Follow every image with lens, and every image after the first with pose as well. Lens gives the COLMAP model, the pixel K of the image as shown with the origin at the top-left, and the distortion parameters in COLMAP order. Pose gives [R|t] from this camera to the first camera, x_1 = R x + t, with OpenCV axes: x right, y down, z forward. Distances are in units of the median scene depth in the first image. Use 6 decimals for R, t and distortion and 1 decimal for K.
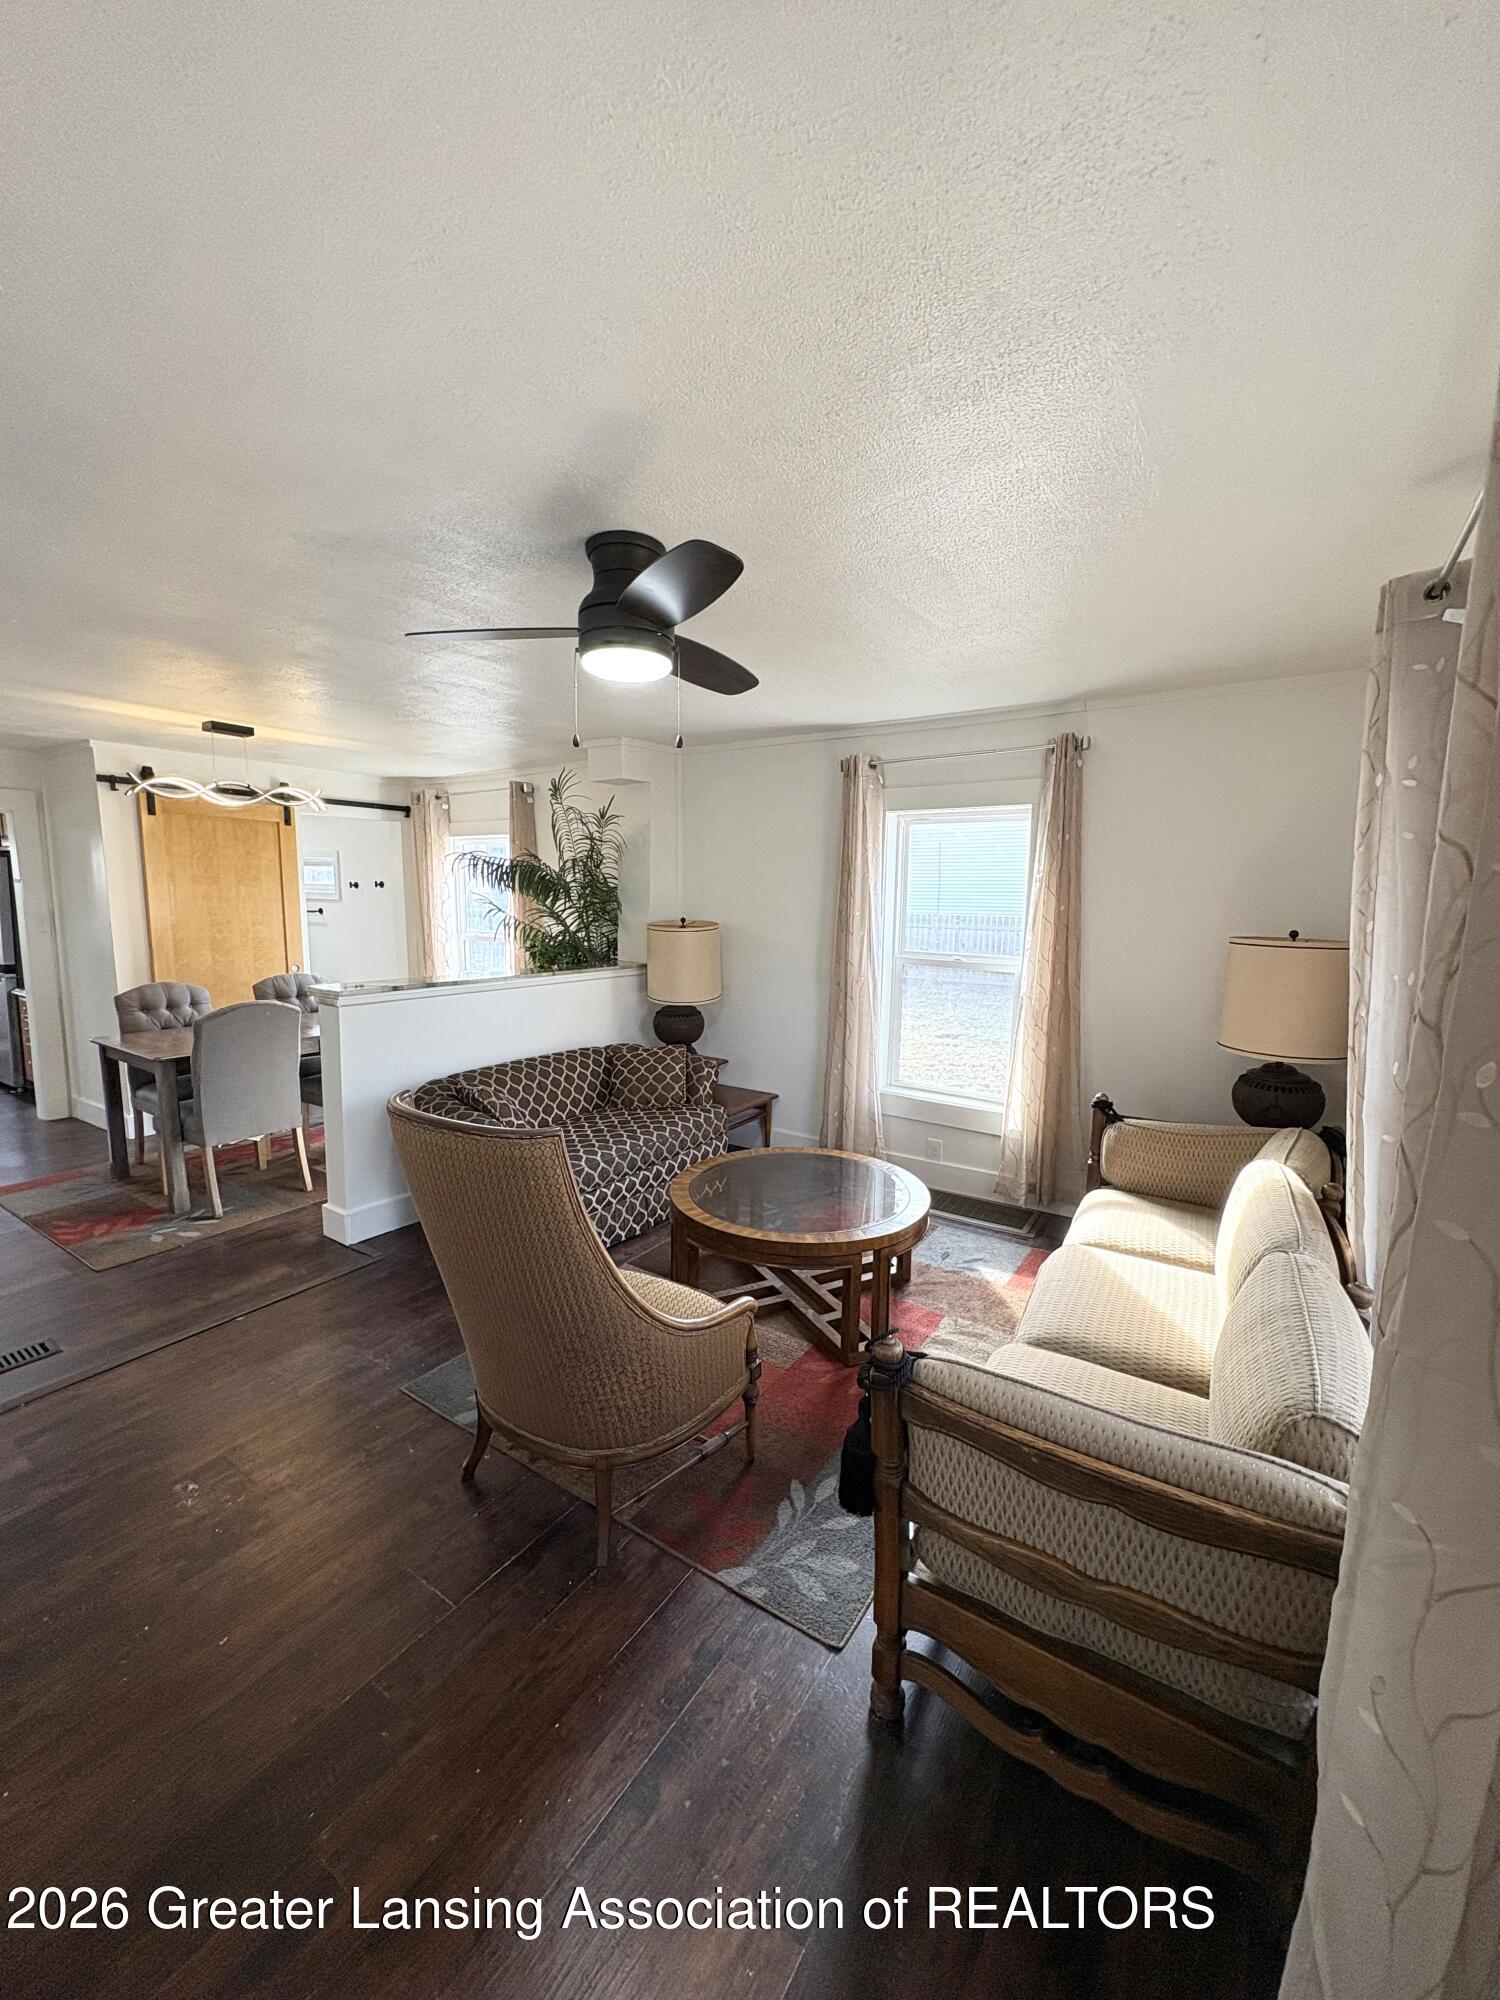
lens RADIAL K [[795.7, 0, 747.1], [0, 795.7, 1001.8], [0, 0, 1]] dist [0.008438, -0.000106]
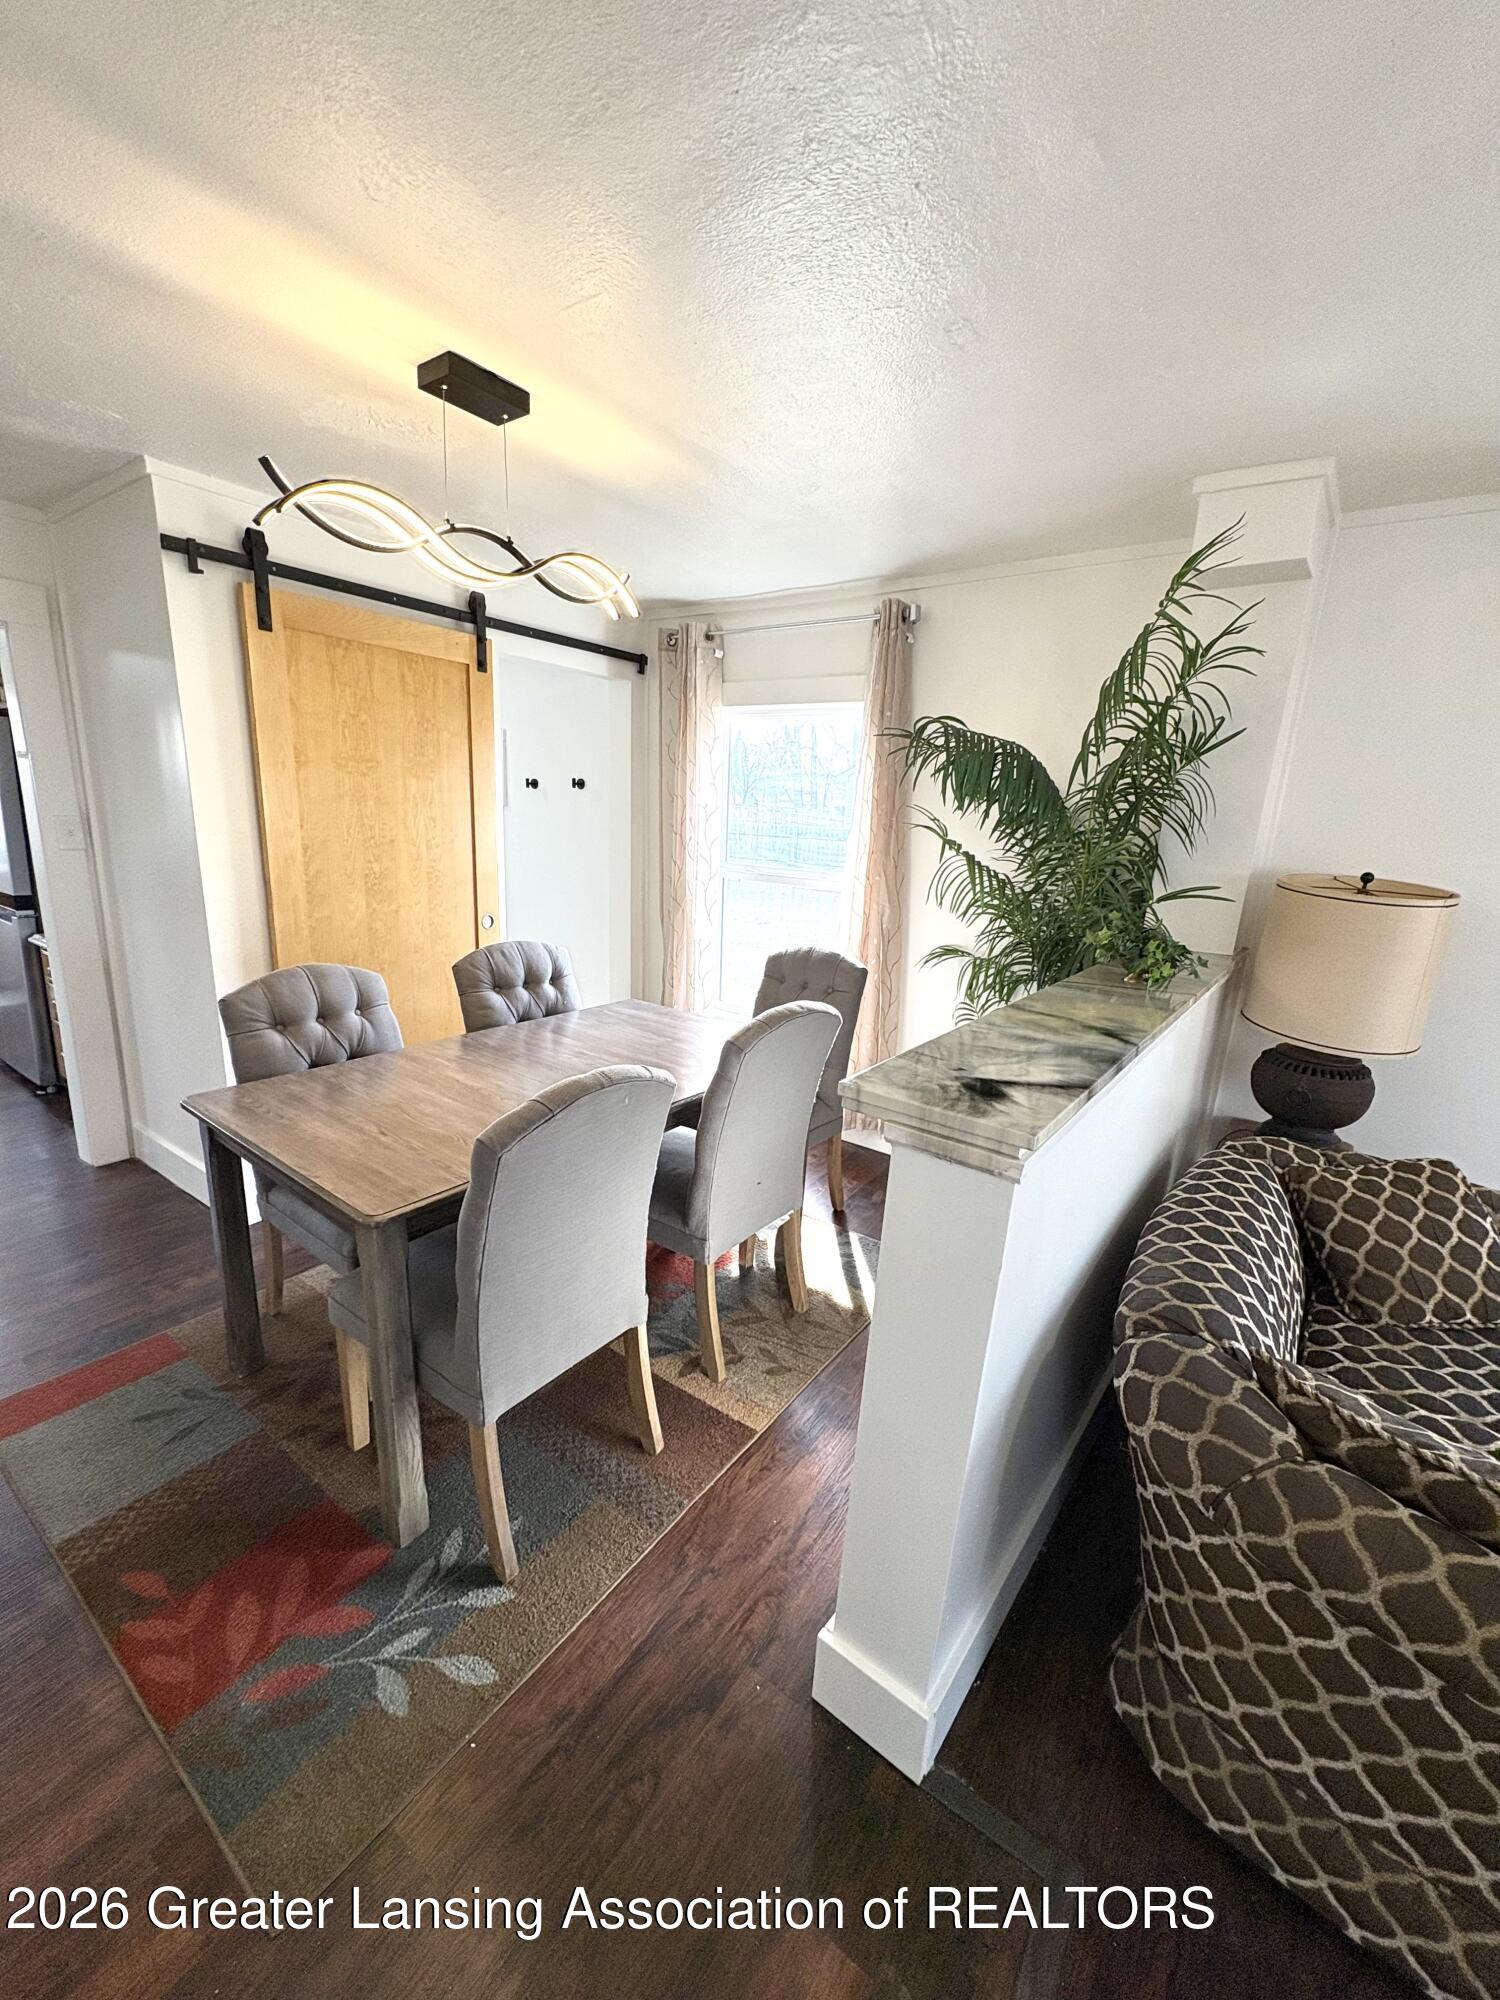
lens RADIAL K [[795.7, 0, 752.1], [0, 795.7, 996.6], [0, 0, 1]] dist [0.008438, -0.000106]
pose [[0.999043, 0.038868, -0.020074, -0.396024], [-0.036665, 0.994271, 0.100402, -0.059835], [0.023862, -0.099570, 0.994744, 0.453251]]
